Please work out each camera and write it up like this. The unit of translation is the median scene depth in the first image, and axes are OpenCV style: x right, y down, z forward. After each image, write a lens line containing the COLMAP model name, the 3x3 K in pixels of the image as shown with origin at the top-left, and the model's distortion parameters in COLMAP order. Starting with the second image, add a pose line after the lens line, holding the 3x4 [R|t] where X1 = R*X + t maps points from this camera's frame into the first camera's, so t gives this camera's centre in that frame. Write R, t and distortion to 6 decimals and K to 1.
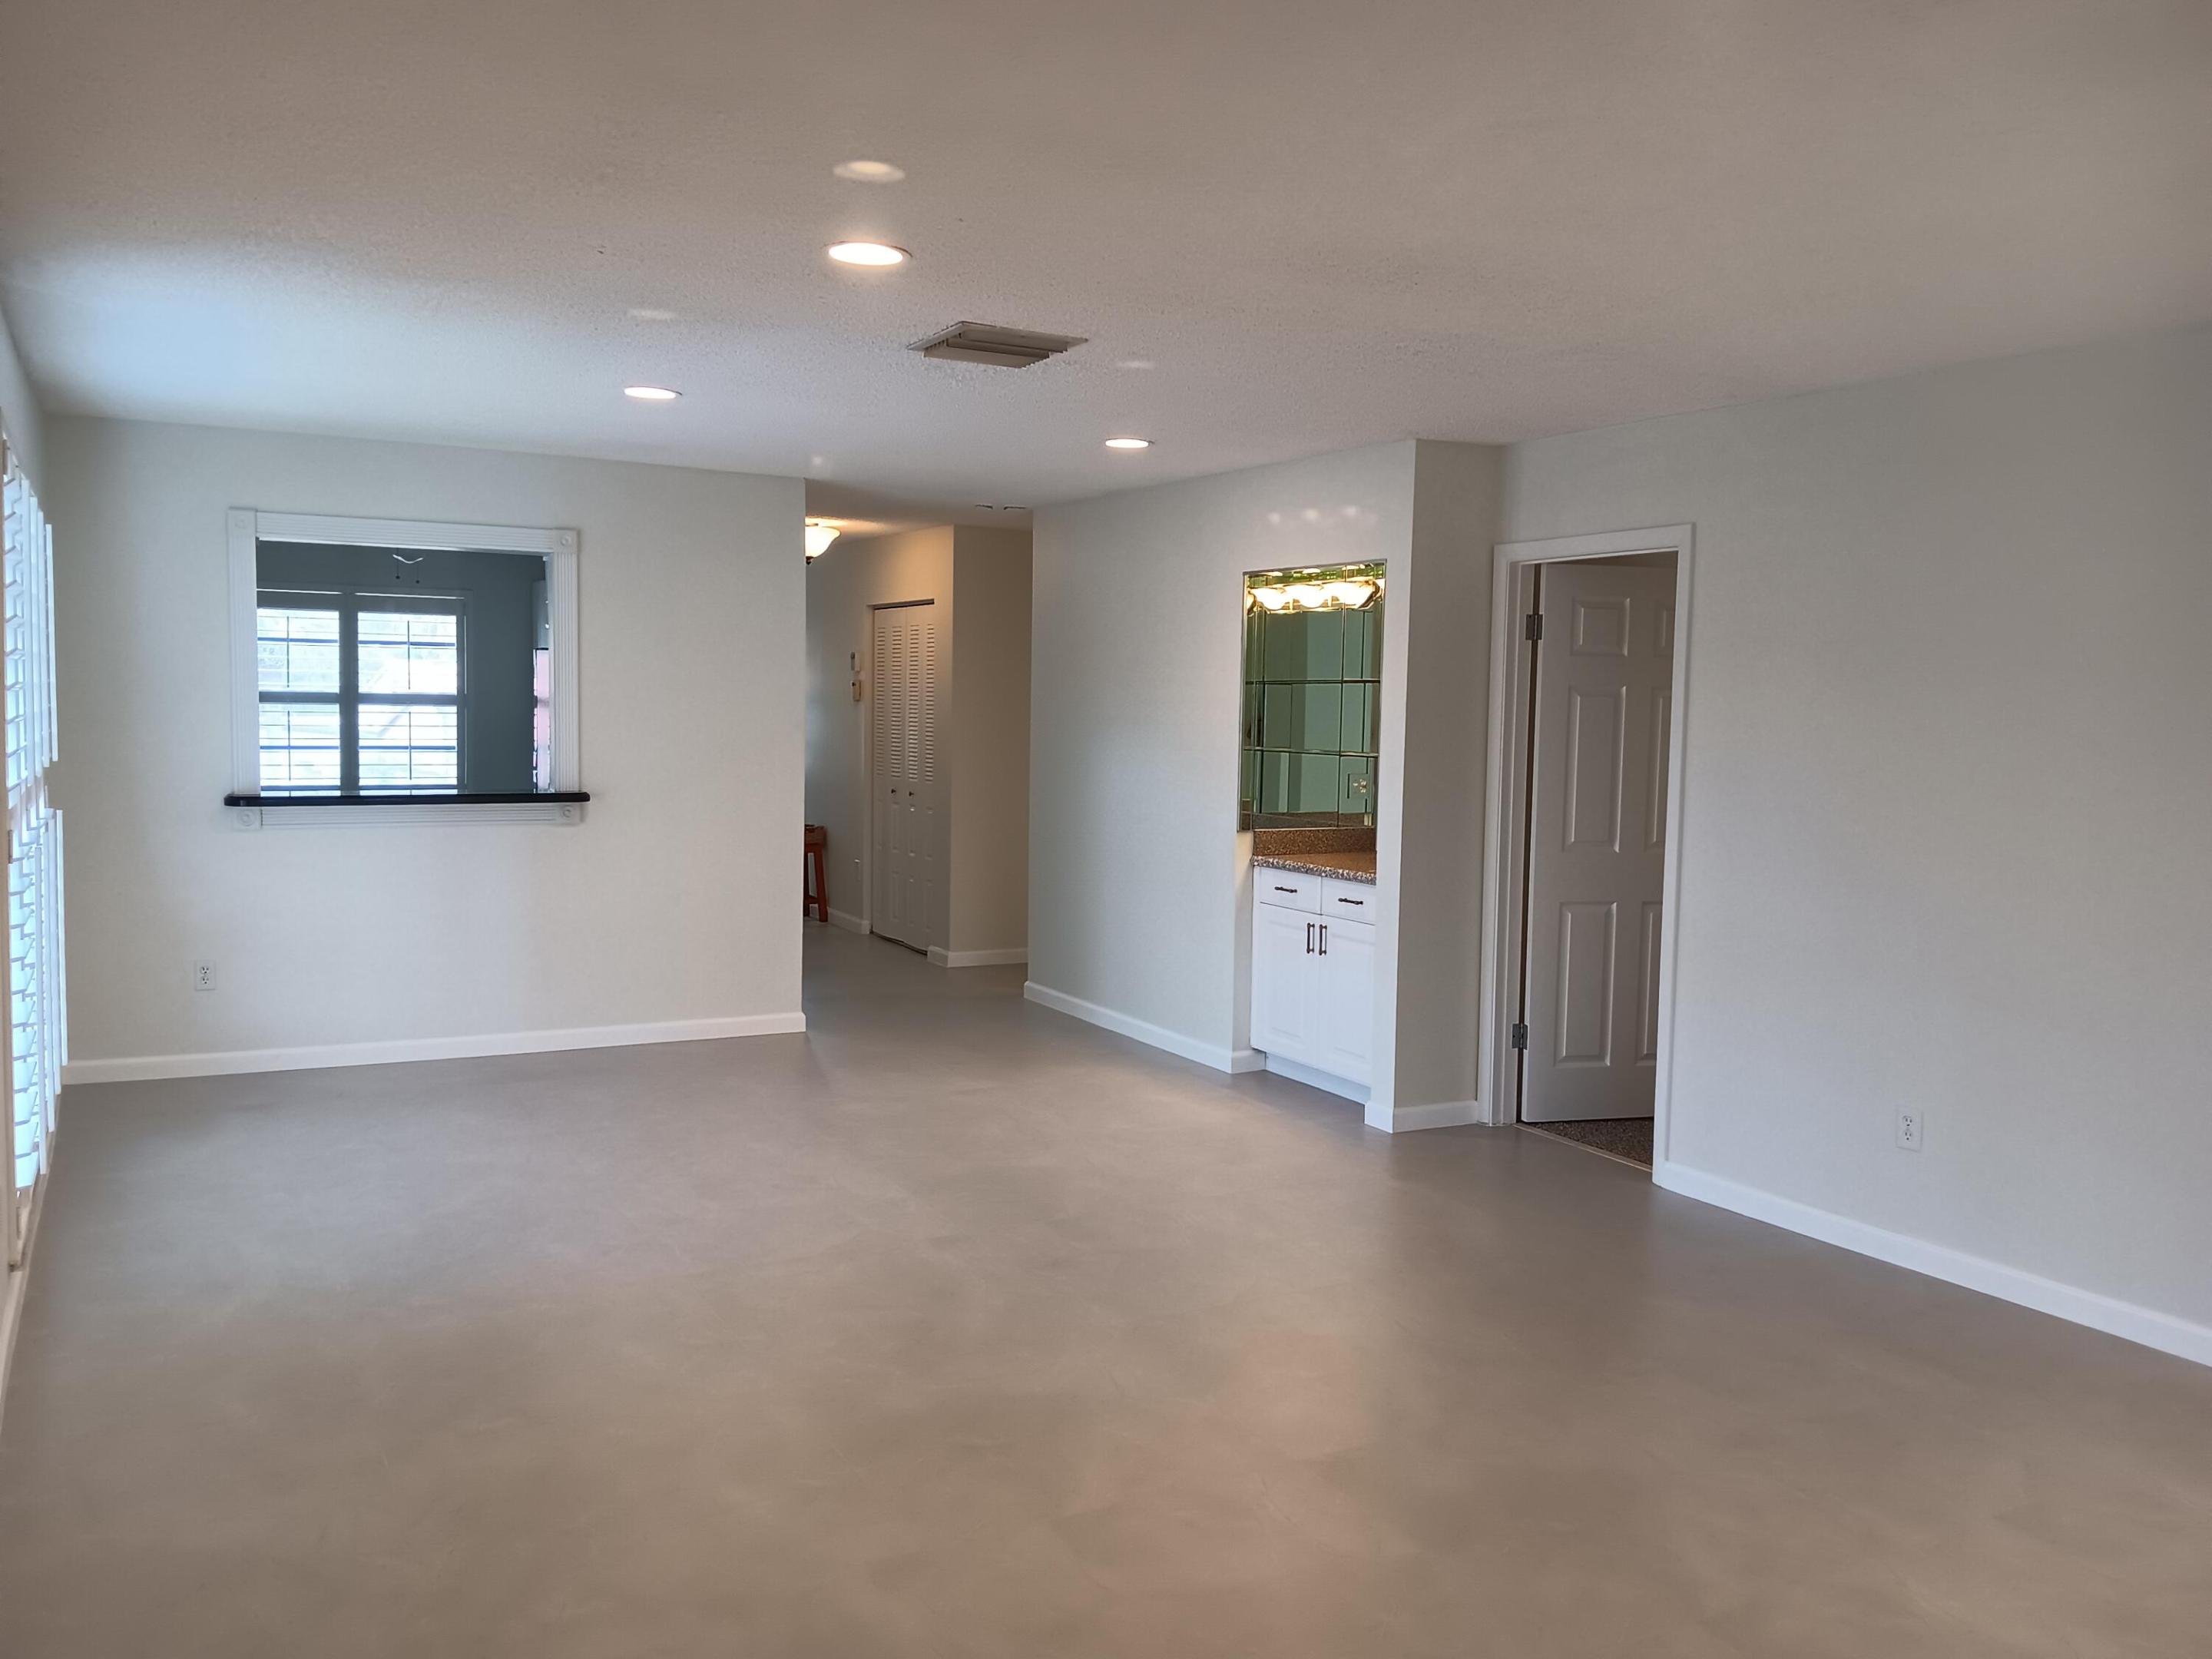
lens RADIAL K [[1699.9, 0, 1106.0], [0, 1699.9, 829.5], [0, 0, 1]] dist [0.070133, -0.163152]
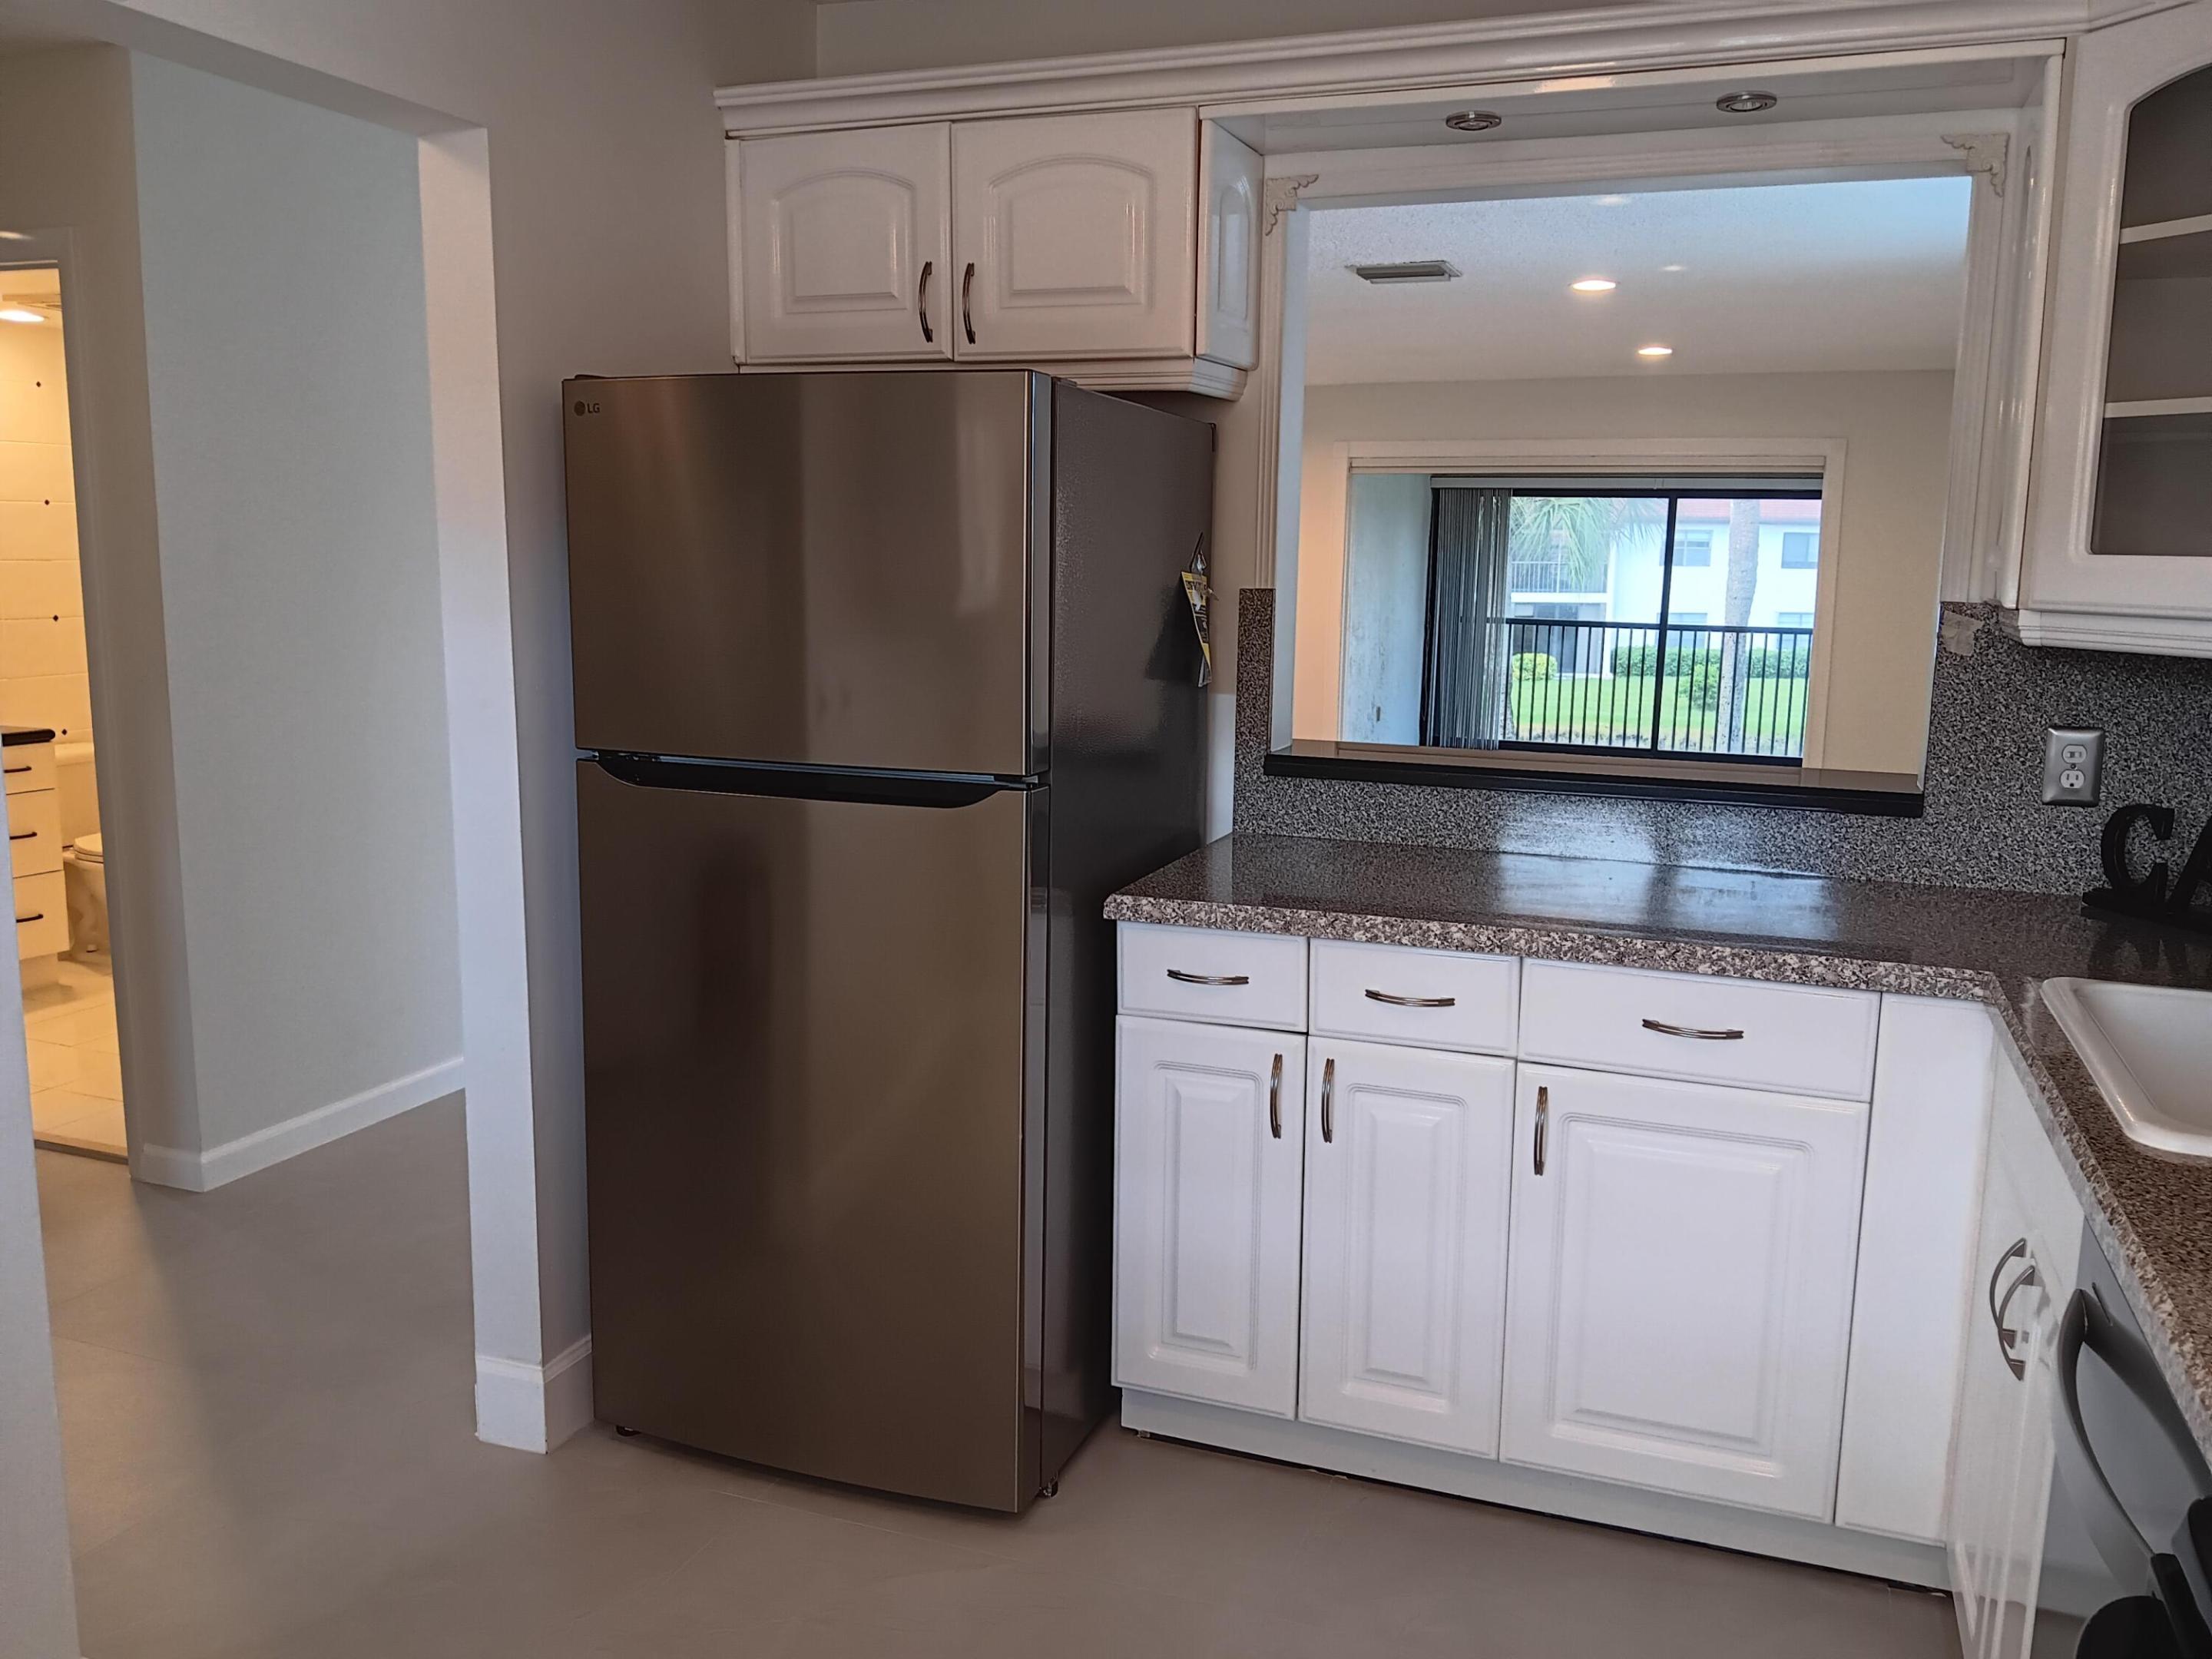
lens RADIAL K [[1699.9, 0, 1106.0], [0, 1699.9, 829.5], [0, 0, 1]] dist [0.070133, -0.163152]
pose [[0.761787, -0.056176, 0.645387, -0.163327], [0.028871, 0.998187, 0.052807, -0.019968], [-0.647184, -0.021594, 0.762028, 0.735889]]
